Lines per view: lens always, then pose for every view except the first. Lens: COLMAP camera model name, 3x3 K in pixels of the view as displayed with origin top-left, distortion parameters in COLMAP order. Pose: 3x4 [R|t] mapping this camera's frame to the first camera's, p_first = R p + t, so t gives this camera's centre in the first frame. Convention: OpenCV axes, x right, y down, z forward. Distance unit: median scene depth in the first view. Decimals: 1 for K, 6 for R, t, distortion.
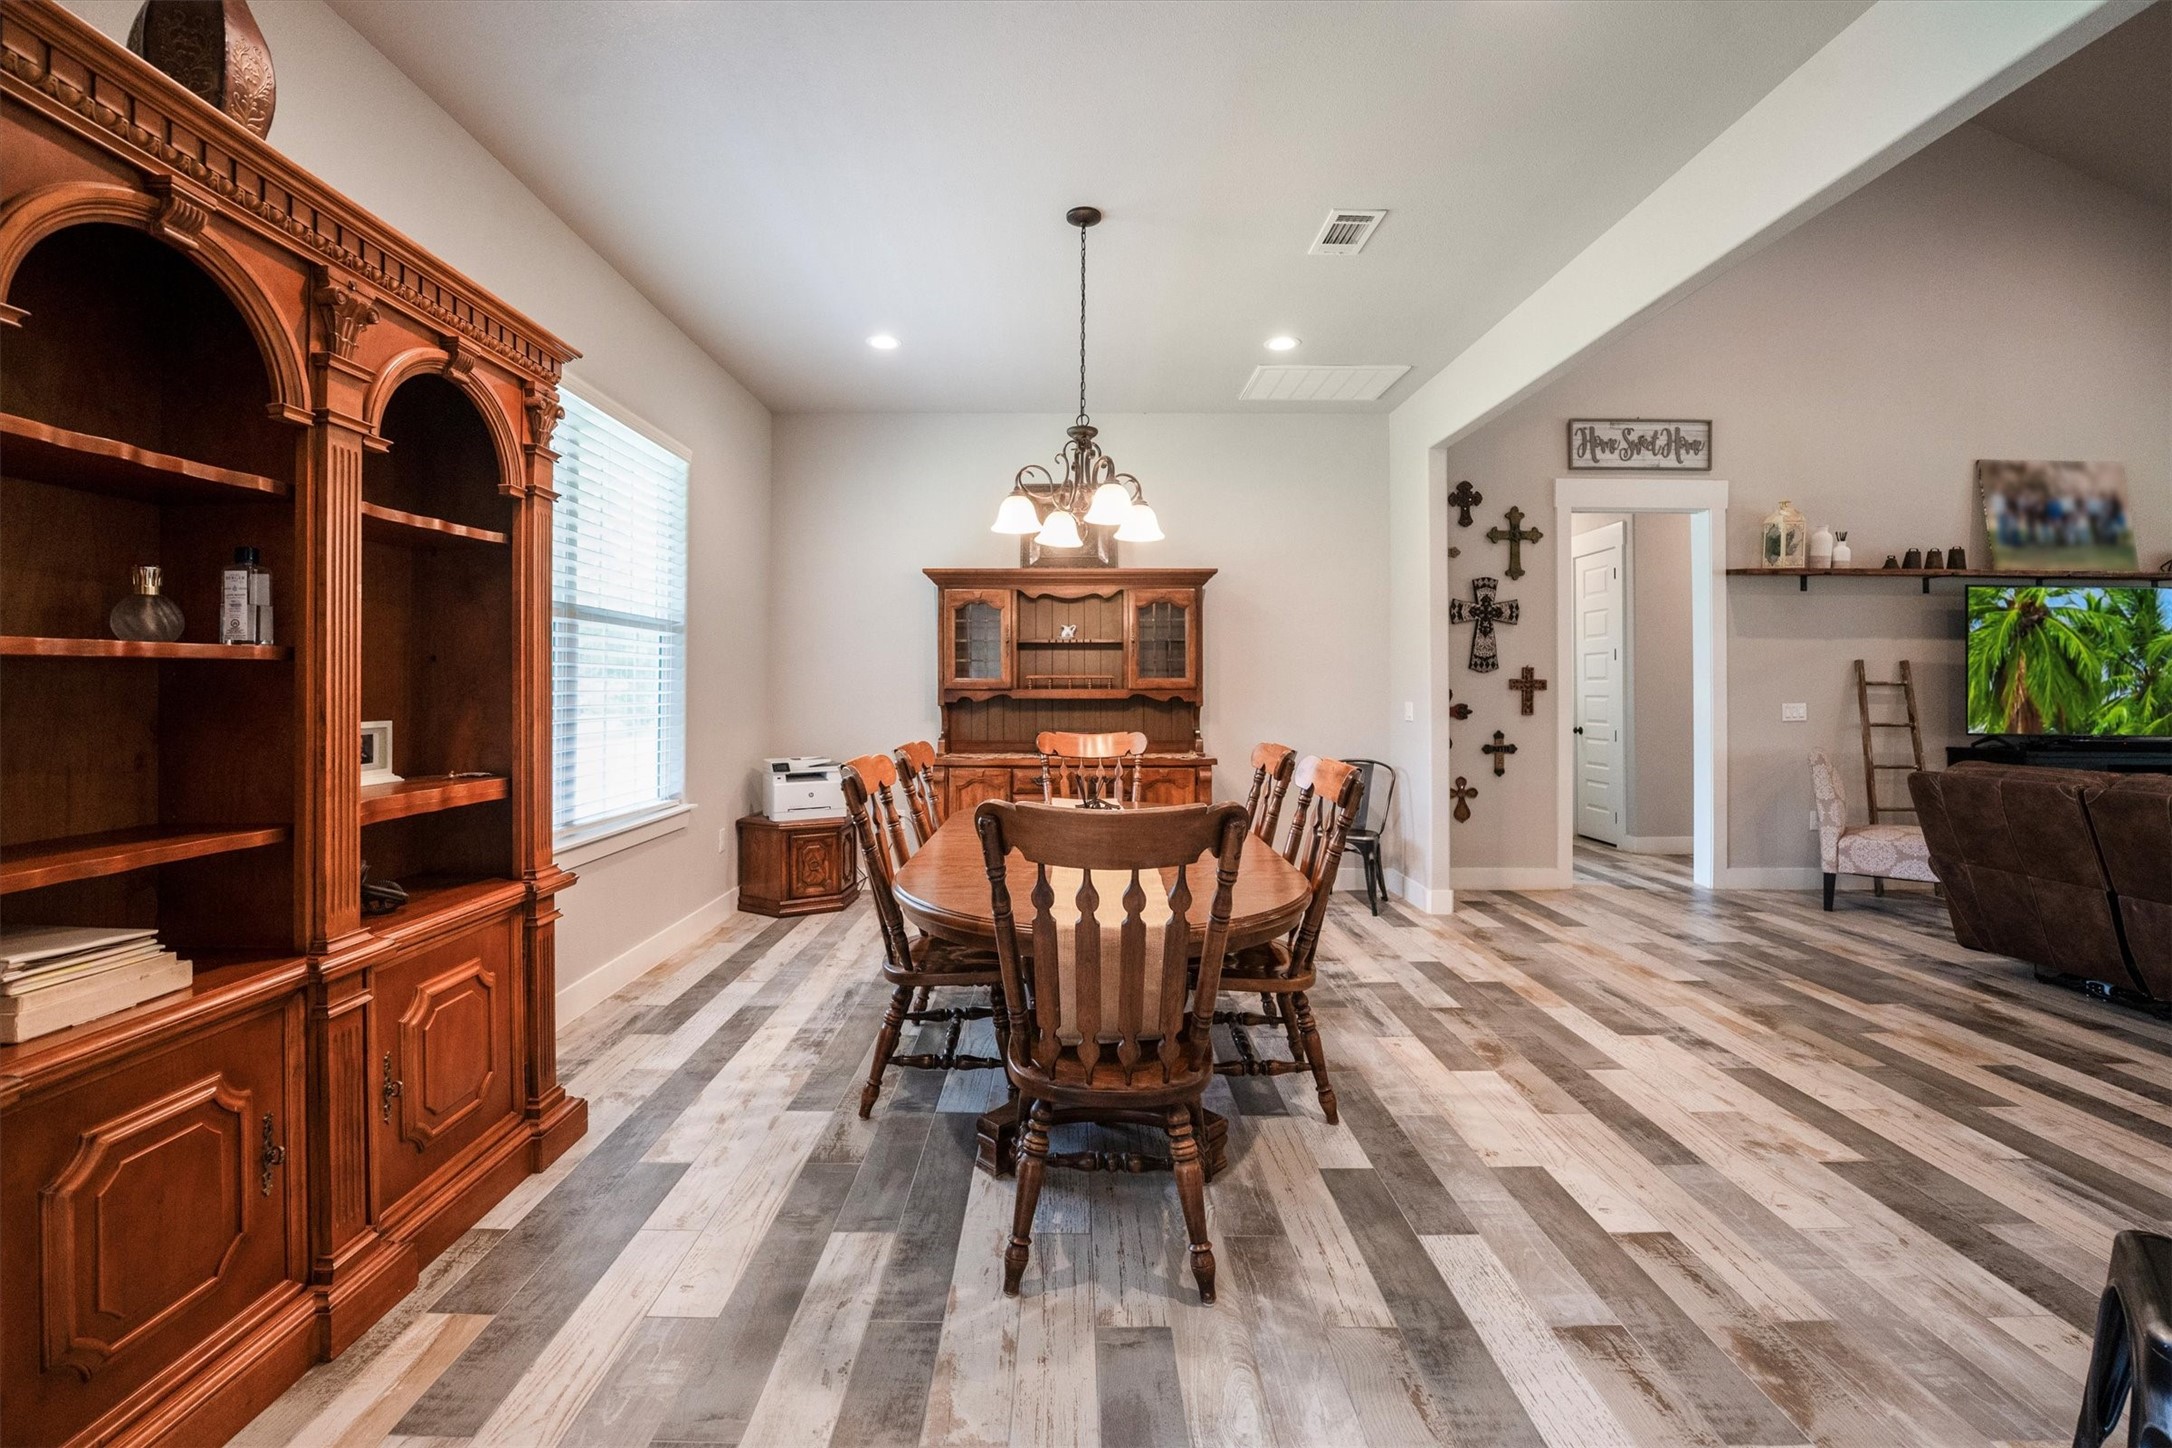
lens RADIAL K [[933.2, 0, 1108.9], [0, 933.2, 669.2], [0, 0, 1]] dist [-0.002137, -0.000387]
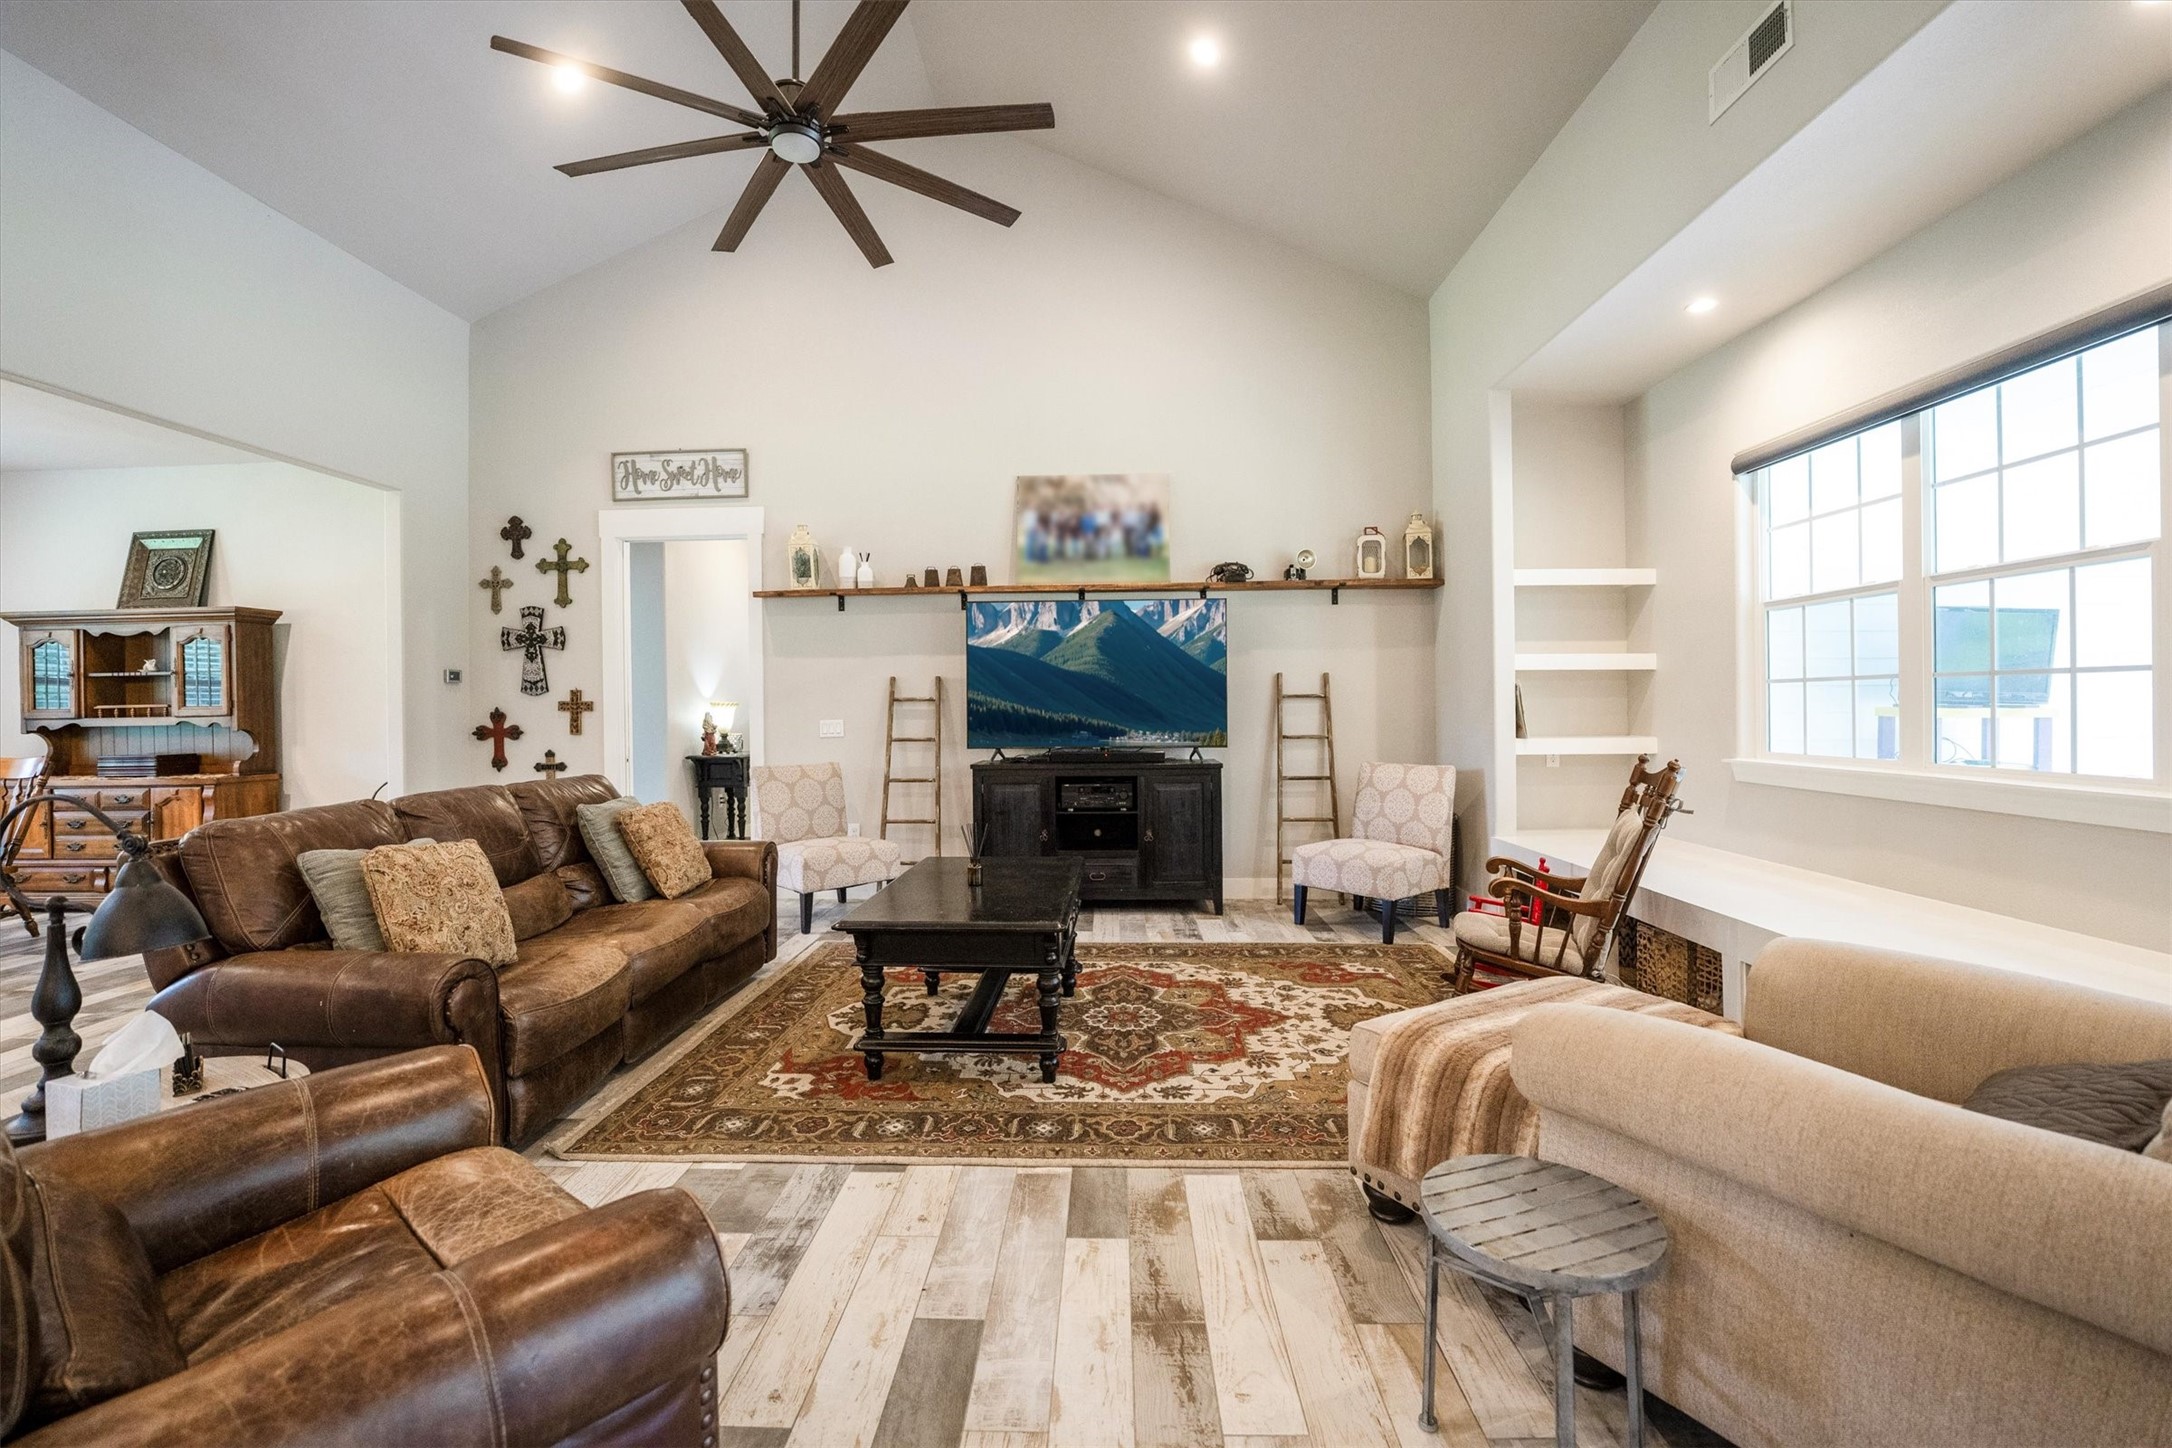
lens RADIAL K [[918.9, 0, 1081.0], [0, 918.9, 708.8], [0, 0, 1]] dist [-0.022739, 0.000165]
pose [[0.997113, -0.016183, -0.074187, 1.091885], [0.017810, 0.999614, 0.021329, 0.007476], [0.073813, -0.022588, 0.997016, 0.005310]]
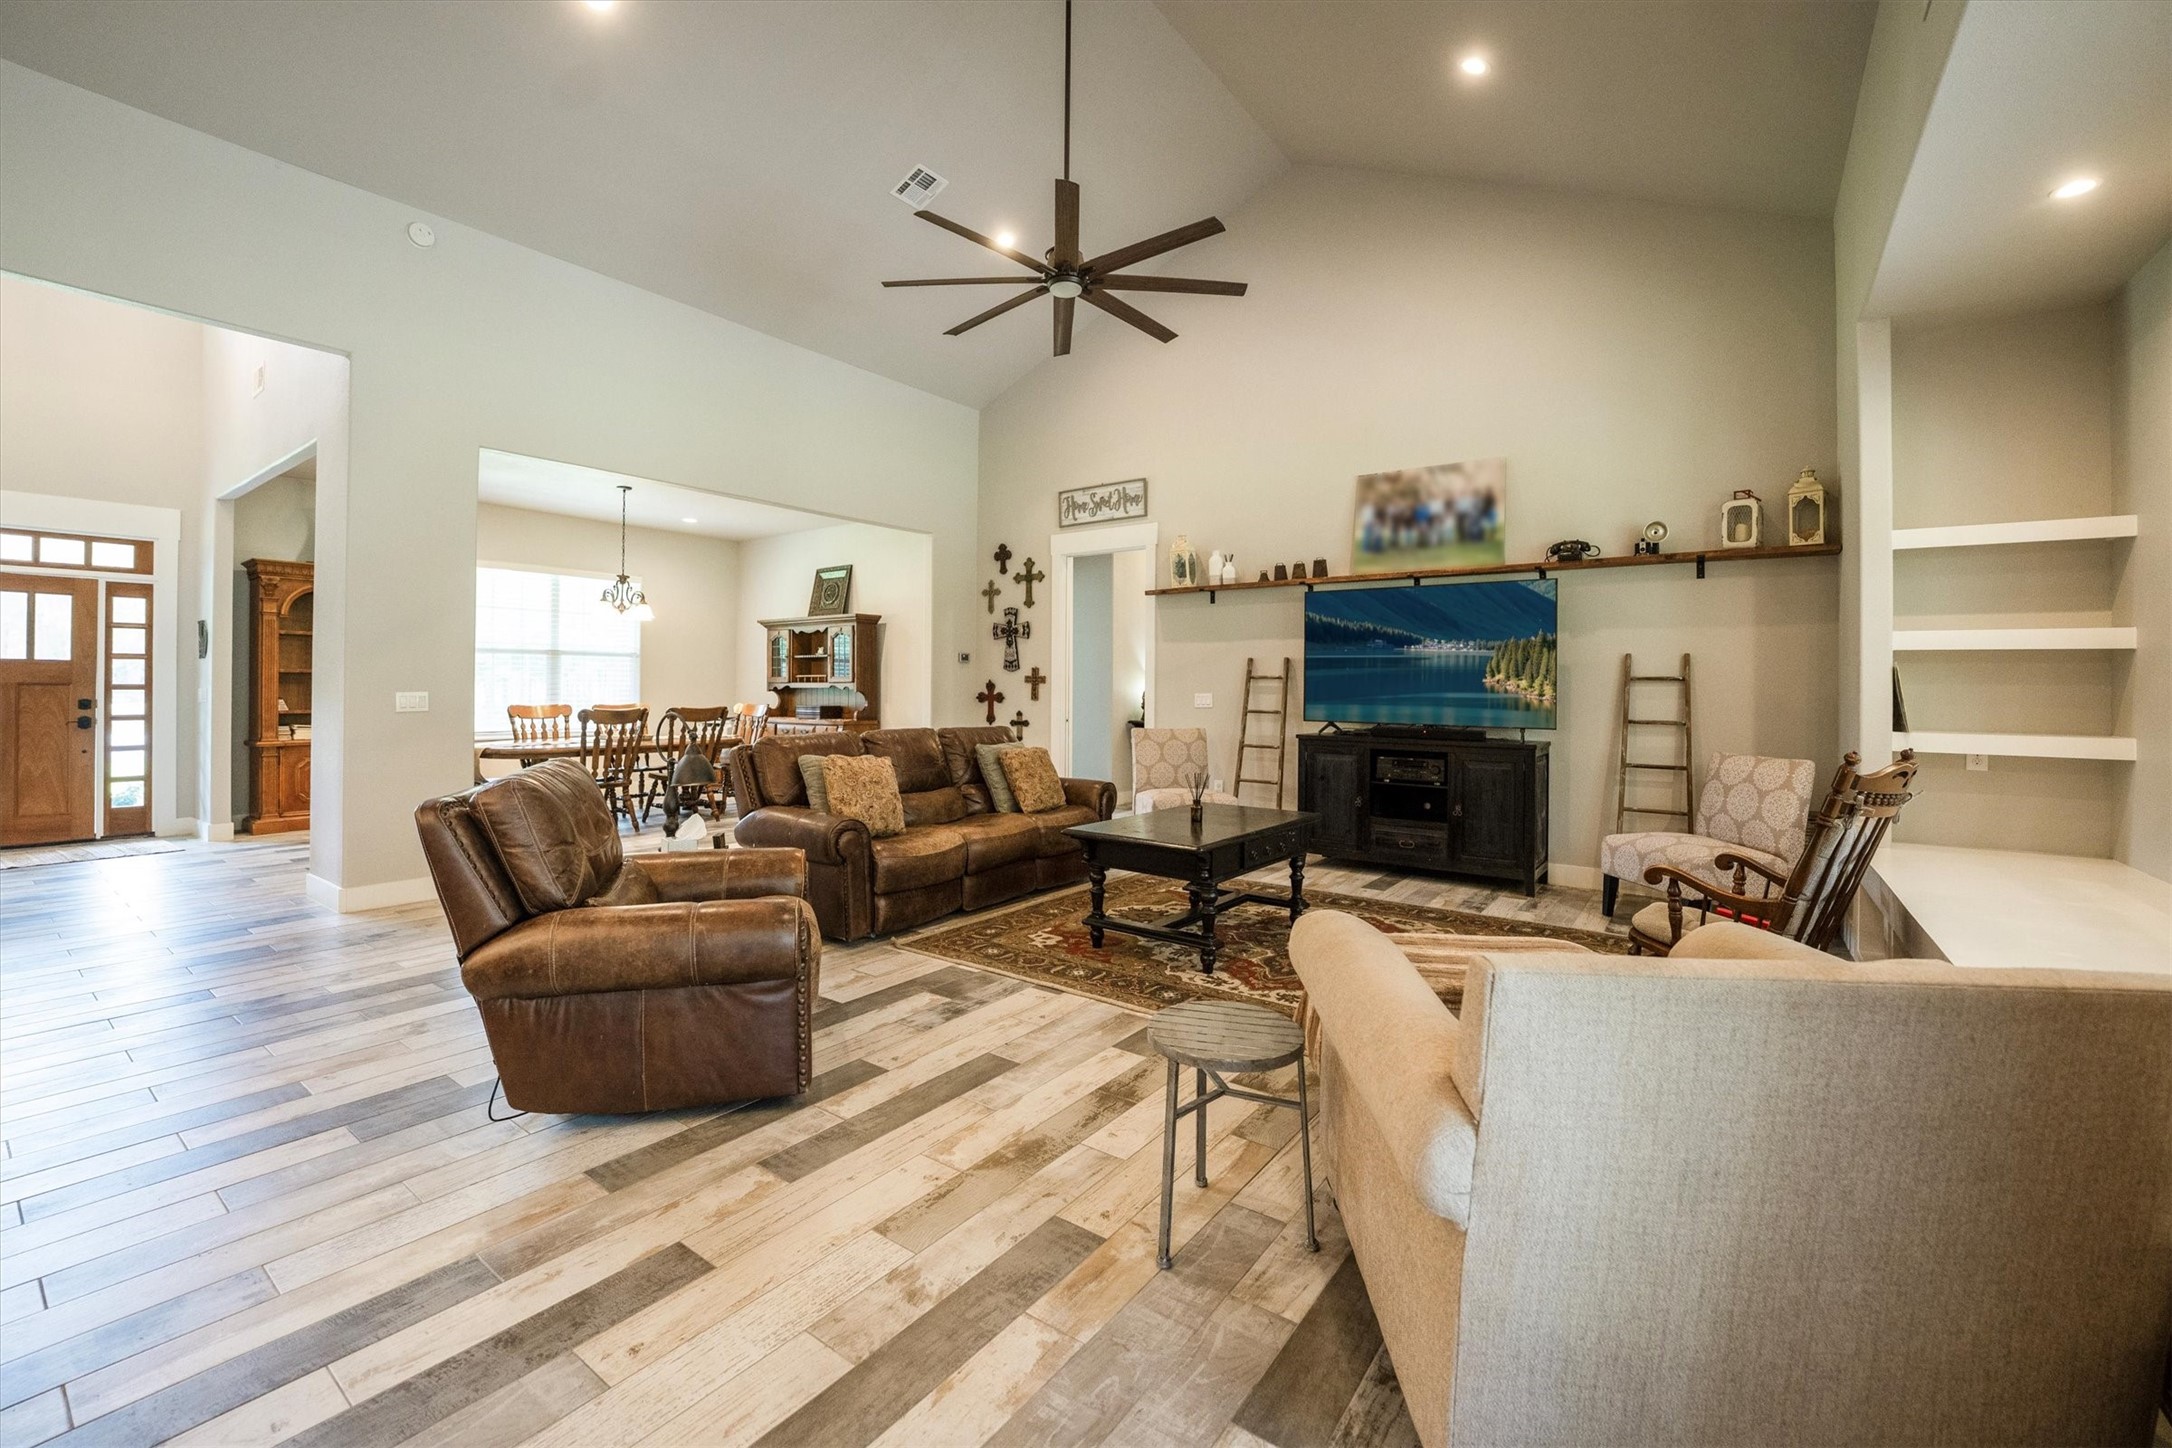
lens RADIAL K [[896.6, 0, 1075.5], [0, 896.6, 684.0], [0, 0, 1]] dist [-0.024009, -0.000103]
pose [[0.779119, -0.001107, -0.626875, 1.364165], [0.008429, 0.999927, 0.008709, 0.011909], [0.626820, -0.012069, 0.779071, -0.049753]]
